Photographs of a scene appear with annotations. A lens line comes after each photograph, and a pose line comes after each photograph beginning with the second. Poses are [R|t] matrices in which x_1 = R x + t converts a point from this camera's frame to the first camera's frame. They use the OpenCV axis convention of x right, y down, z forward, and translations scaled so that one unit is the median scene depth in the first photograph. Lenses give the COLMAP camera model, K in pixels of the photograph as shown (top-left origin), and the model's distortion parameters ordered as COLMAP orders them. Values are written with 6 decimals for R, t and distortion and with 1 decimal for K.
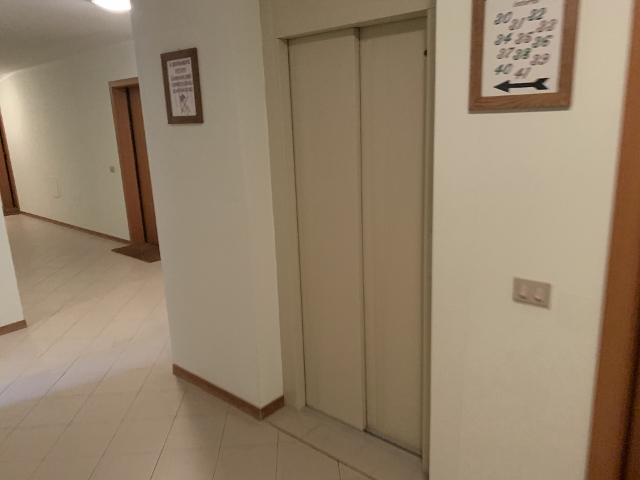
lens RADIAL K [[485.8, 0, 320.0], [0, 485.8, 240.0], [0, 0, 1]] dist [0.017017, -0.033769]
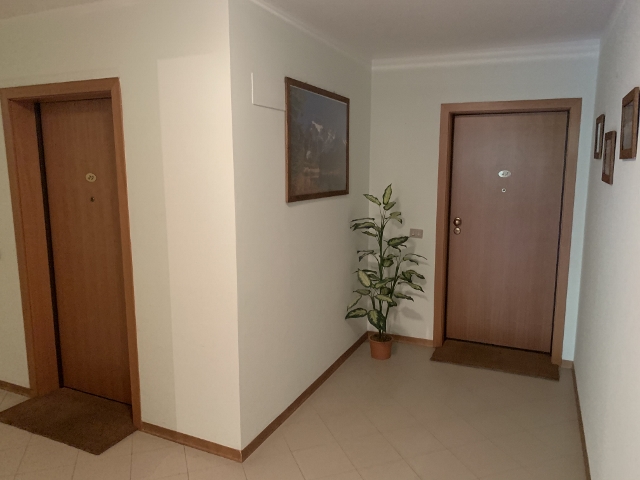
lens RADIAL K [[479.3, 0, 314.9], [0, 479.3, 239.9], [0, 0, 1]] dist [0.008166, -0.039900]
pose [[0.958992, -0.010312, 0.283244, -0.685935], [0.035902, 0.995708, -0.085307, -0.294810], [-0.281149, 0.091978, 0.955246, 1.159424]]
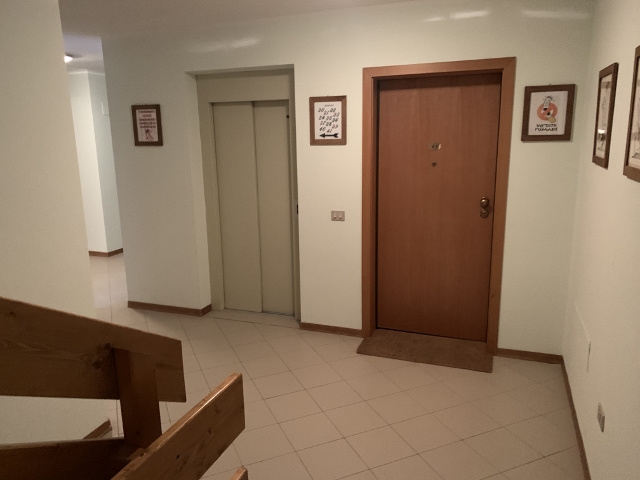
lens RADIAL K [[479.3, 0, 314.9], [0, 479.3, 239.9], [0, 0, 1]] dist [0.008166, -0.039900]
pose [[0.938054, -0.048057, 0.343141, -0.326398], [0.061303, 0.997731, -0.027851, 0.177533], [-0.341023, 0.047162, 0.938871, -0.783459]]
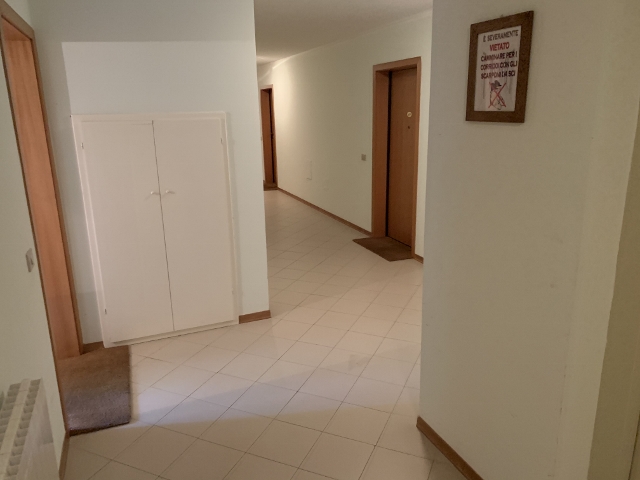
lens RADIAL K [[485.8, 0, 320.0], [0, 485.8, 240.0], [0, 0, 1]] dist [0.017017, -0.033769]
pose [[0.890130, 0.136989, -0.434630, -0.170107], [-0.123542, 0.990572, 0.059196, -0.079649], [0.438642, 0.001003, 0.898661, 0.251701]]
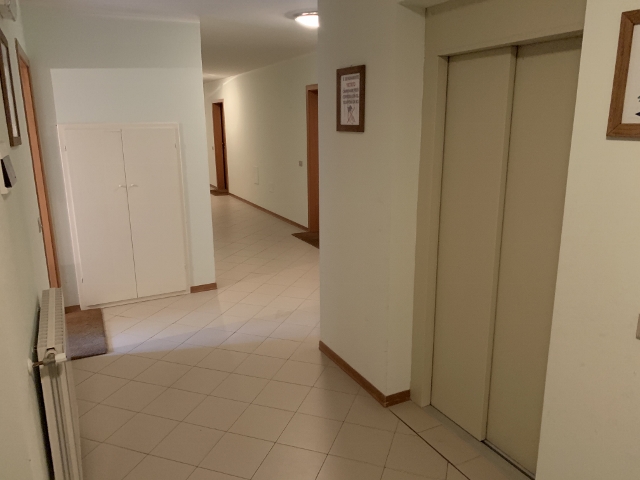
lens RADIAL K [[479.3, 0, 314.9], [0, 479.3, 239.9], [0, 0, 1]] dist [0.008166, -0.039900]
pose [[0.923692, 0.119089, -0.364157, 0.082835], [-0.116681, 0.992755, 0.028694, -0.012450], [0.364936, 0.015986, 0.930896, -0.058675]]
